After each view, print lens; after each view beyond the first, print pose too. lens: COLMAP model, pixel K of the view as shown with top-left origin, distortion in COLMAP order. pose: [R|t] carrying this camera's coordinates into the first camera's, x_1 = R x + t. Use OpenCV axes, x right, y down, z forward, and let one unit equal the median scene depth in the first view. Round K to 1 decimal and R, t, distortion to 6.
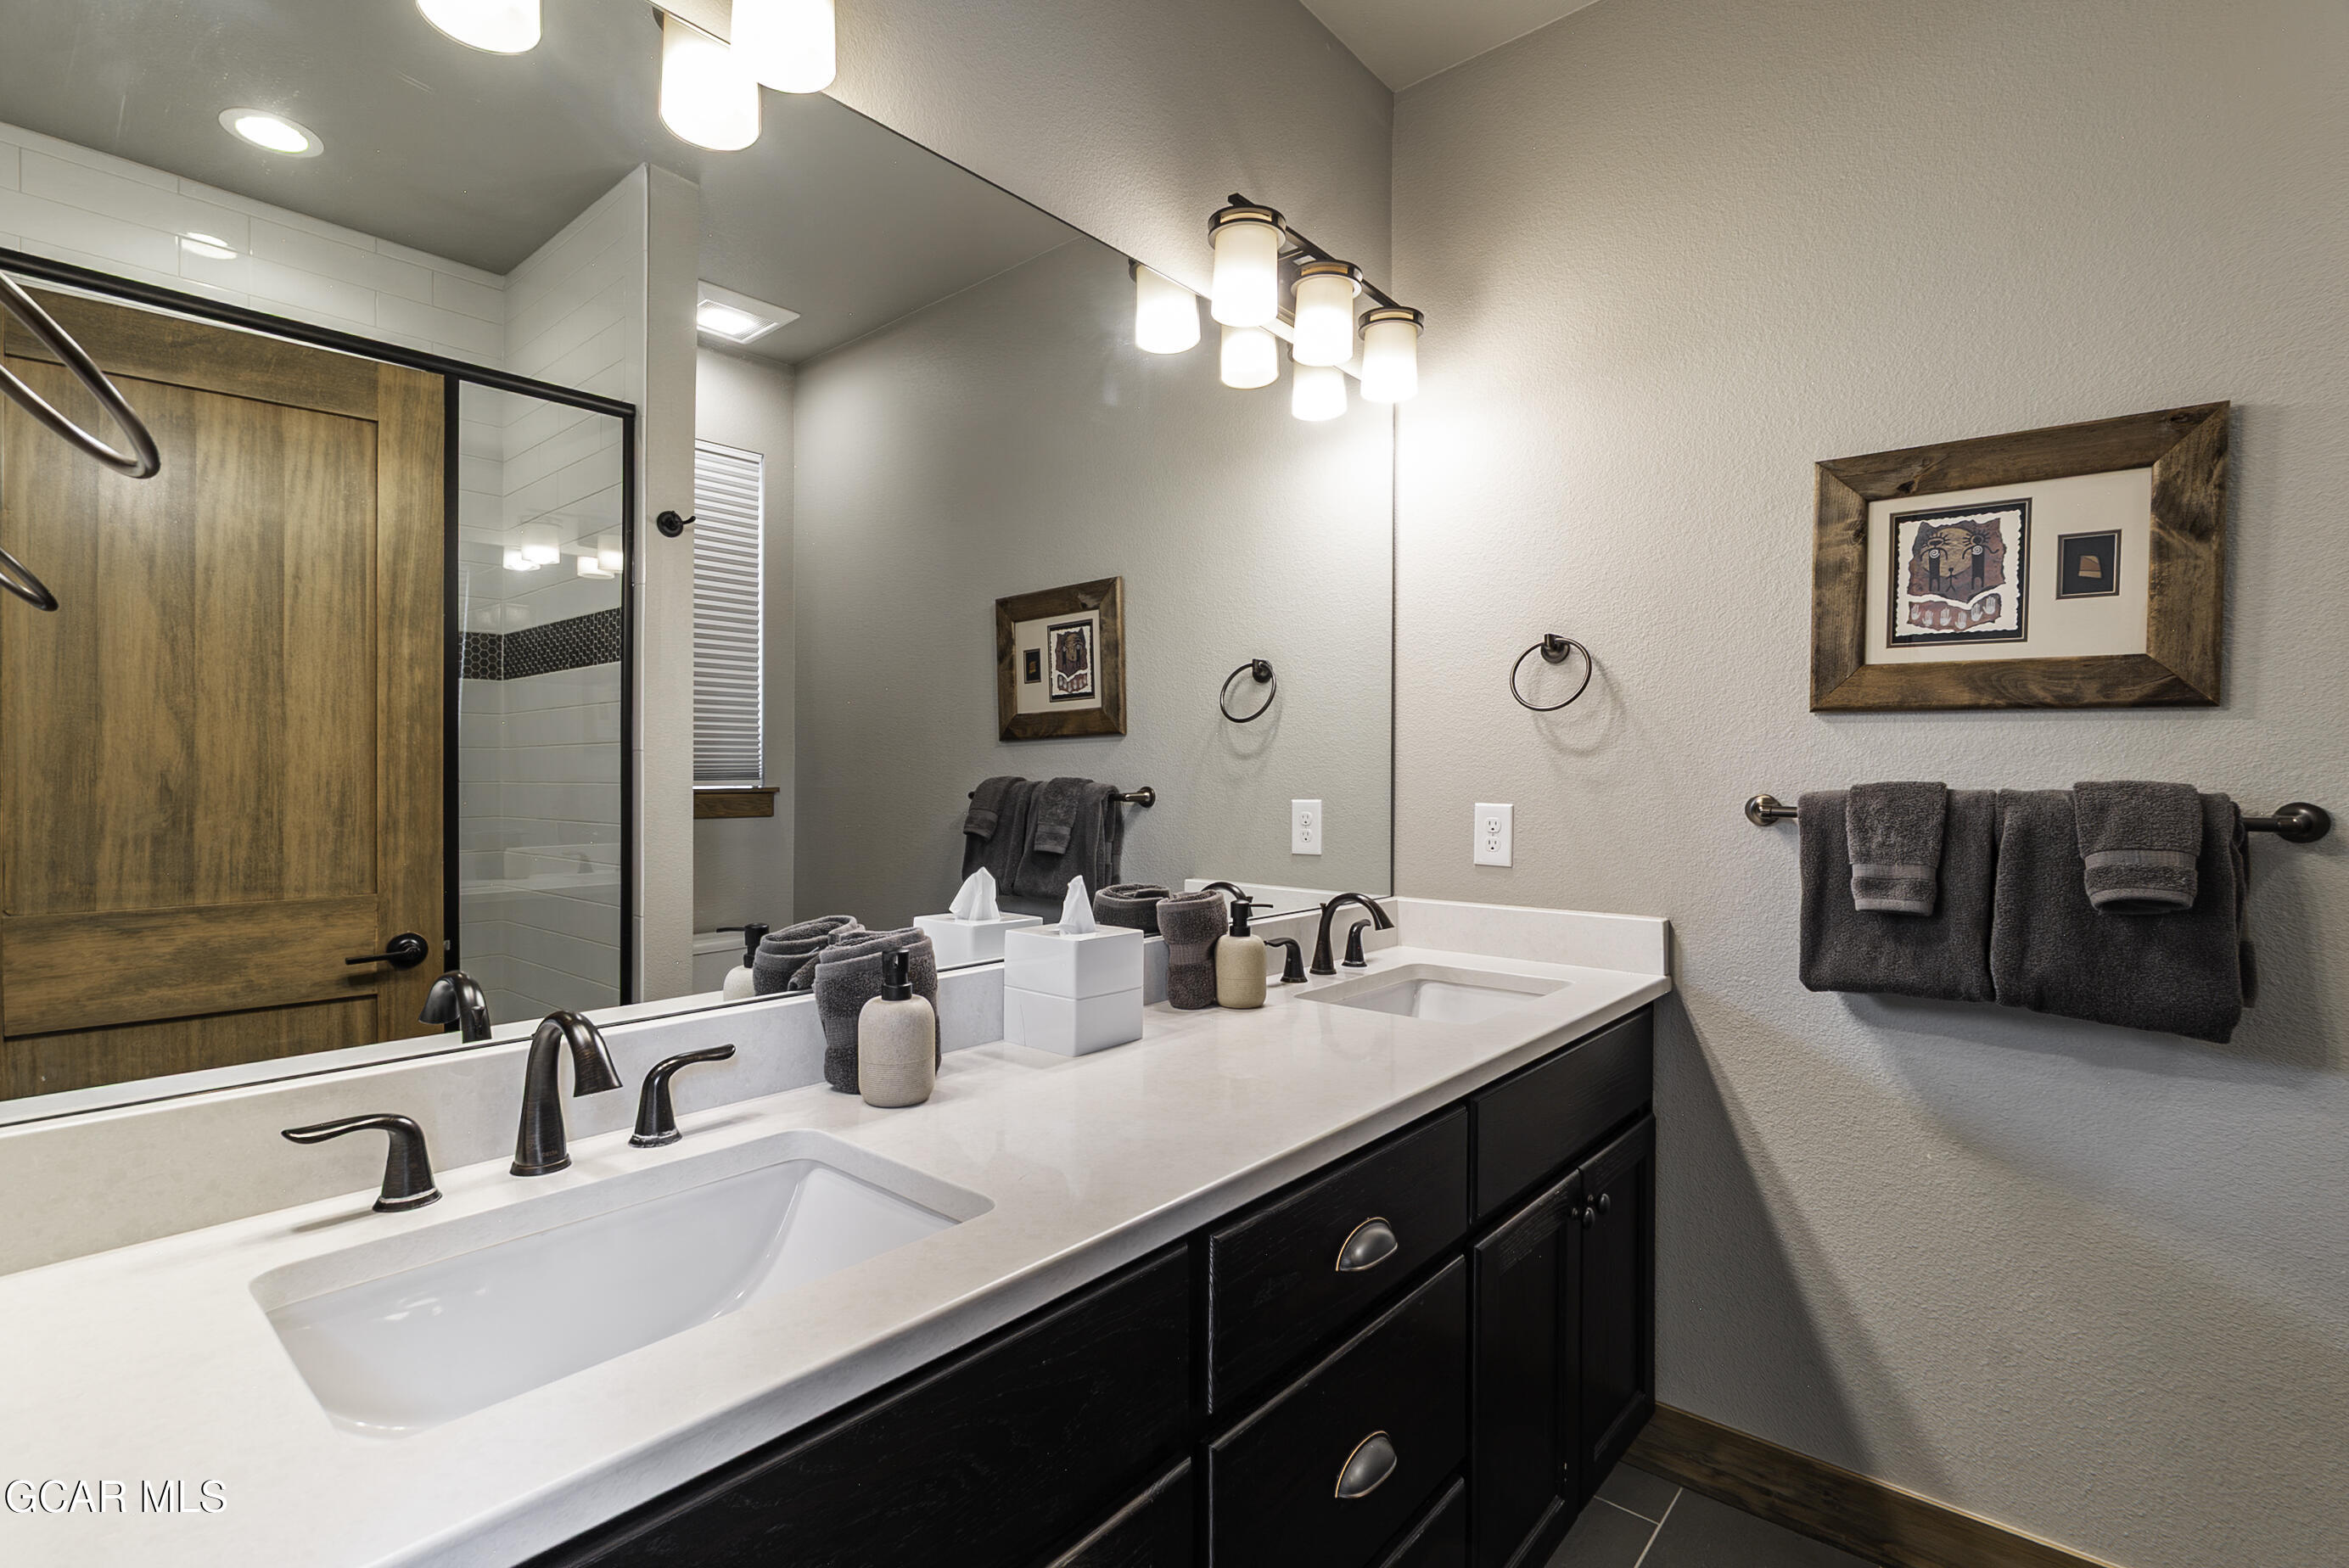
lens RADIAL K [[1095.7, 0, 1177.6], [0, 1095.7, 784.8], [0, 0, 1]] dist [-0.013333, 0.002167]
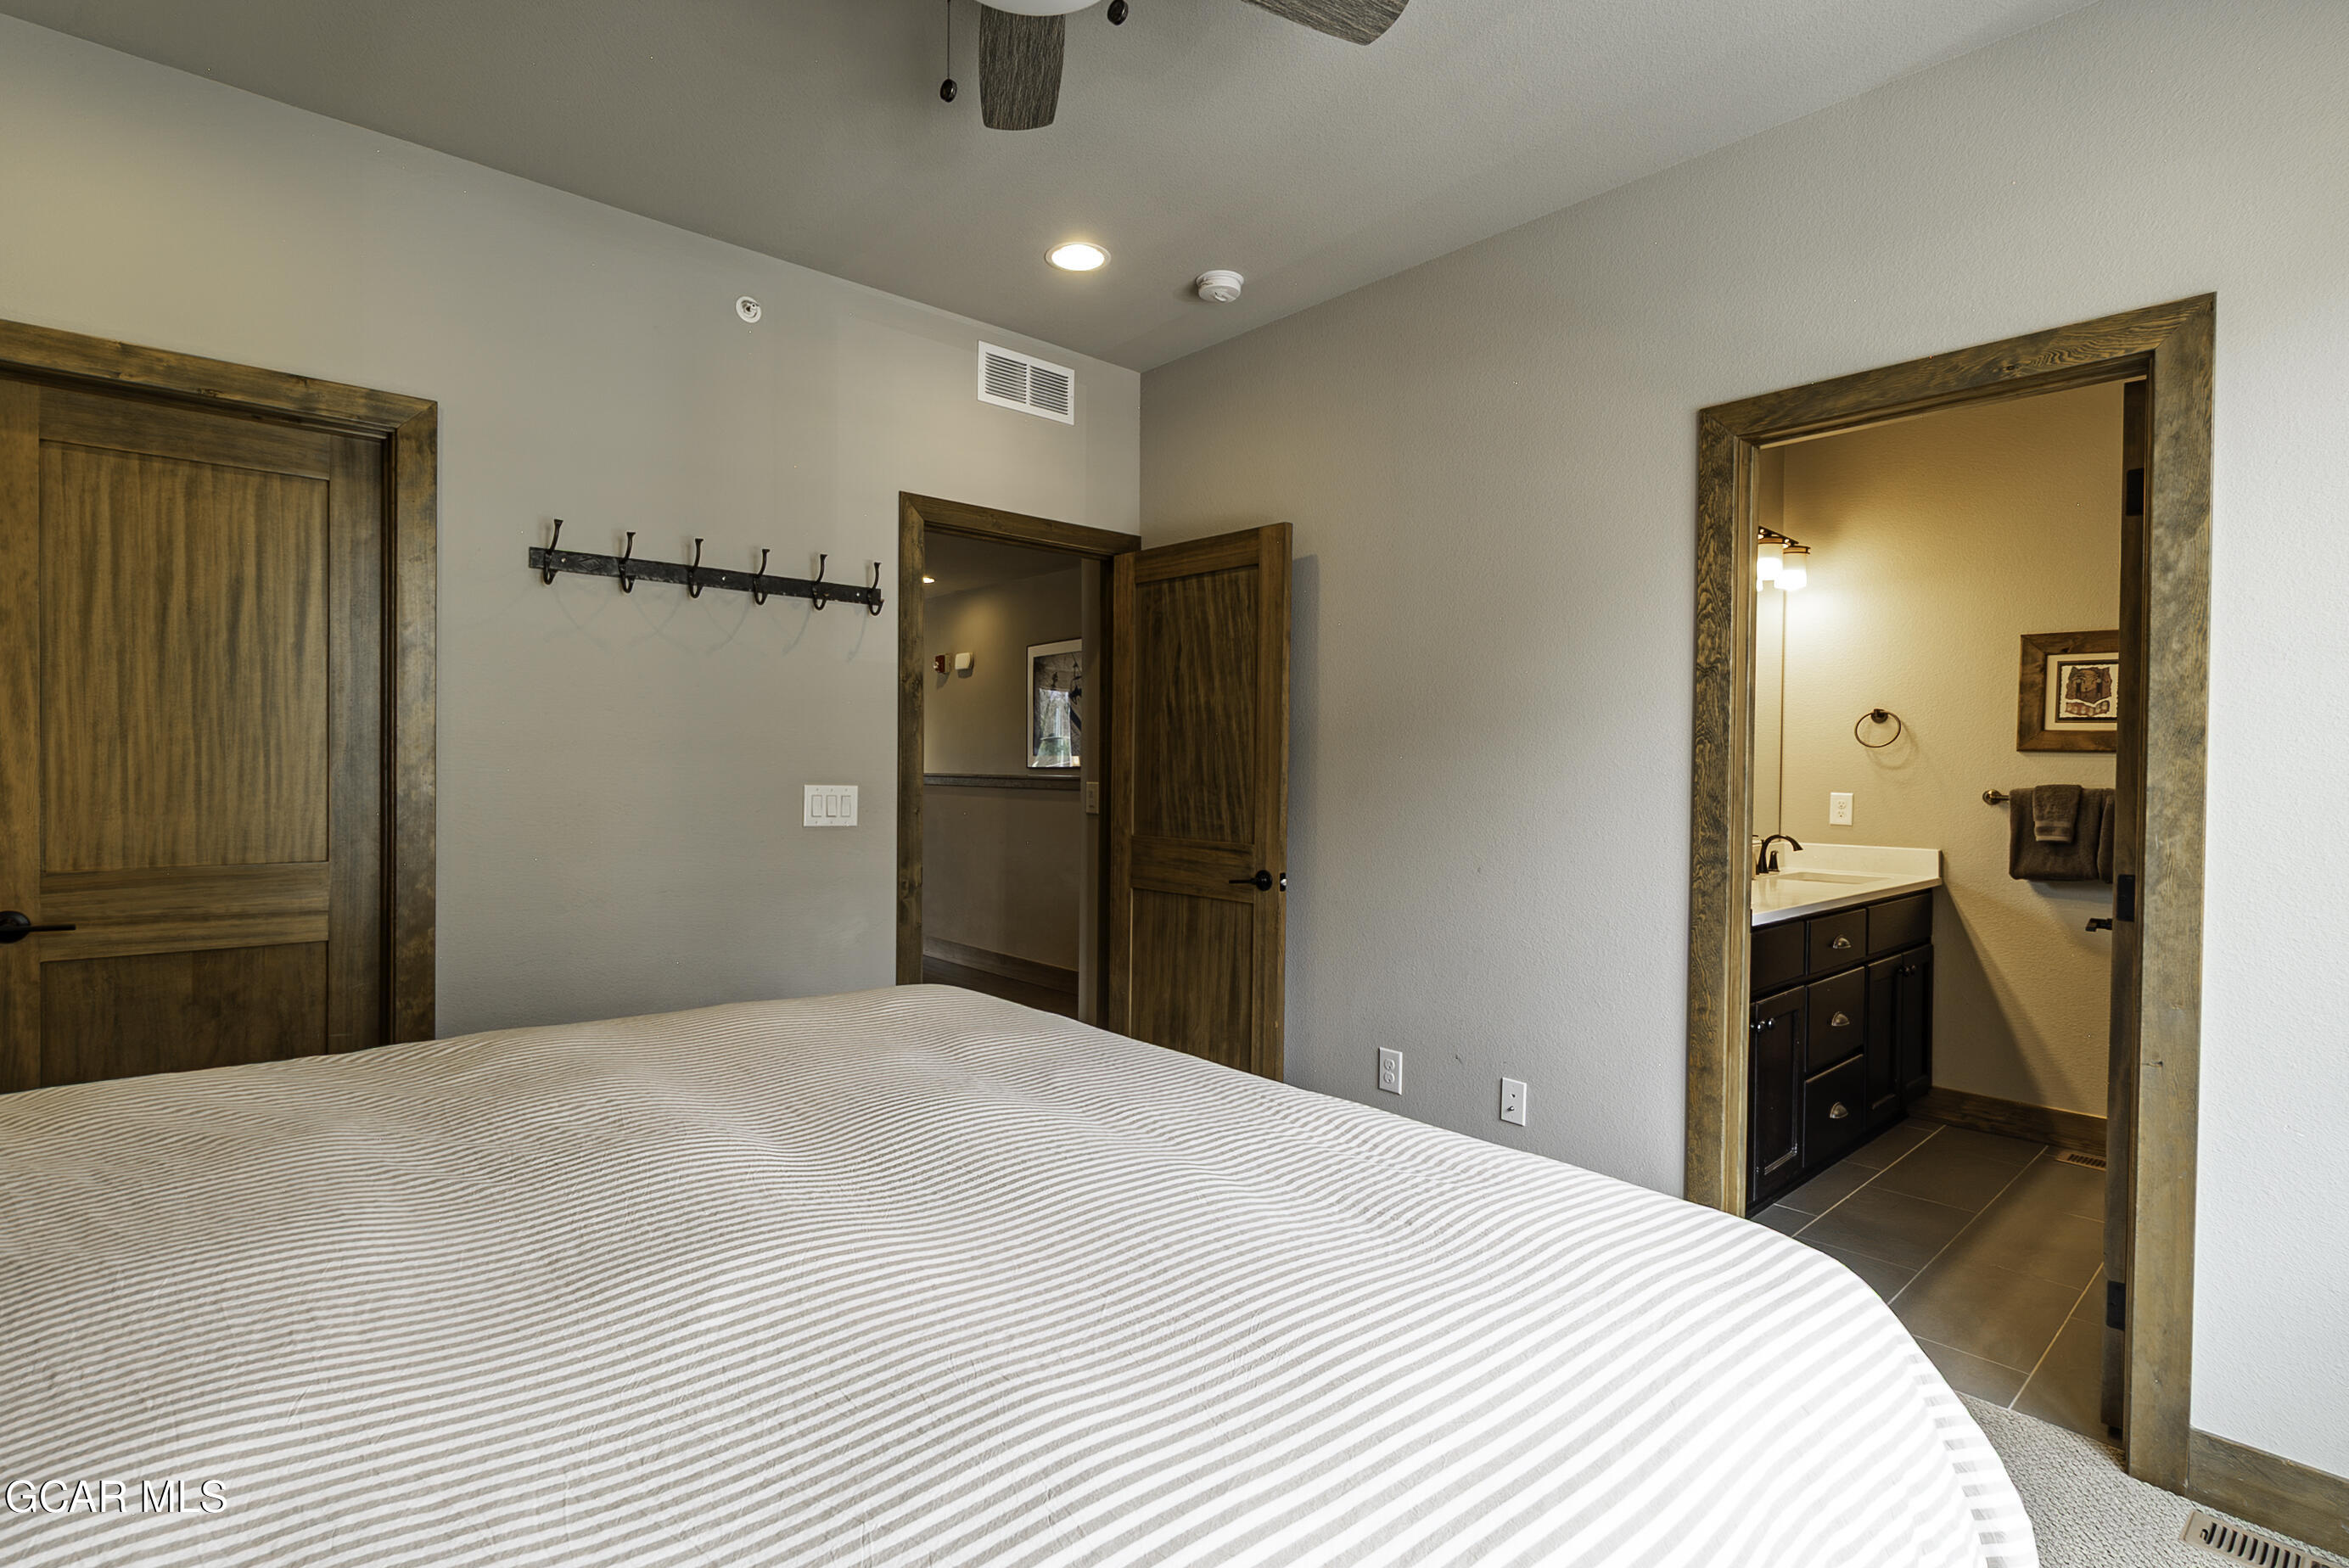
lens RADIAL K [[1095.7, 0, 1169.2], [0, 1095.7, 787.1], [0, 0, 1]] dist [-0.013333, 0.002167]
pose [[0.985319, 0.008204, -0.170528, -0.712493], [-0.006670, 0.999932, 0.009565, -0.005693], [0.170595, -0.008287, 0.985306, -1.423910]]
